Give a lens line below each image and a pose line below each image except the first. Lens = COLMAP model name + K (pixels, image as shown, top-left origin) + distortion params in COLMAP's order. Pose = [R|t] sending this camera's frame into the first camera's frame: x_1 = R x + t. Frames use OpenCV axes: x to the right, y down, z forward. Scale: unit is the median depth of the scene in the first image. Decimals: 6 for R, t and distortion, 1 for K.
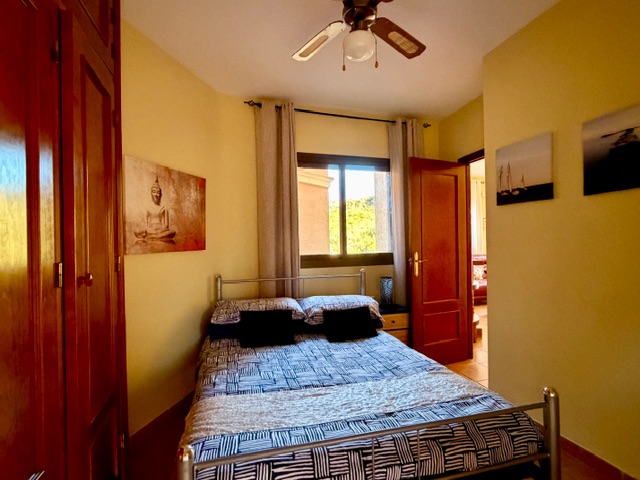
lens RADIAL K [[322.0, 0, 319.4], [0, 322.0, 240.3], [0, 0, 1]] dist [-0.005441, -0.000636]
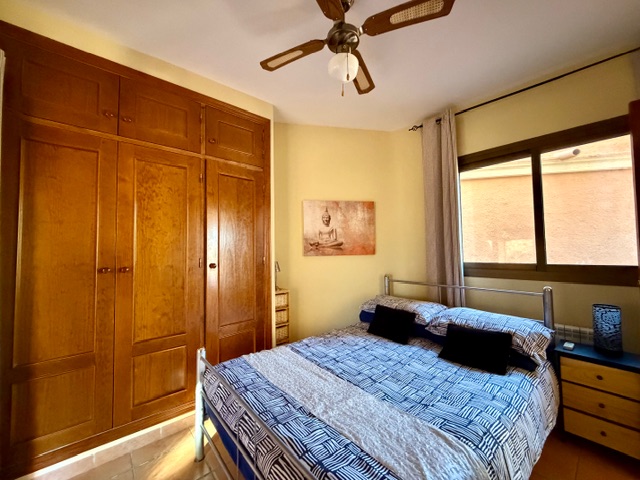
lens RADIAL K [[256.1, 0, 320.4], [0, 256.1, 239.8], [0, 0, 1]] dist [-0.008551, 0.000925]
pose [[0.429898, -0.031304, -0.902334, 0.594008], [0.009866, 0.999502, -0.029975, -0.002594], [0.902823, 0.003984, 0.429993, 0.397862]]
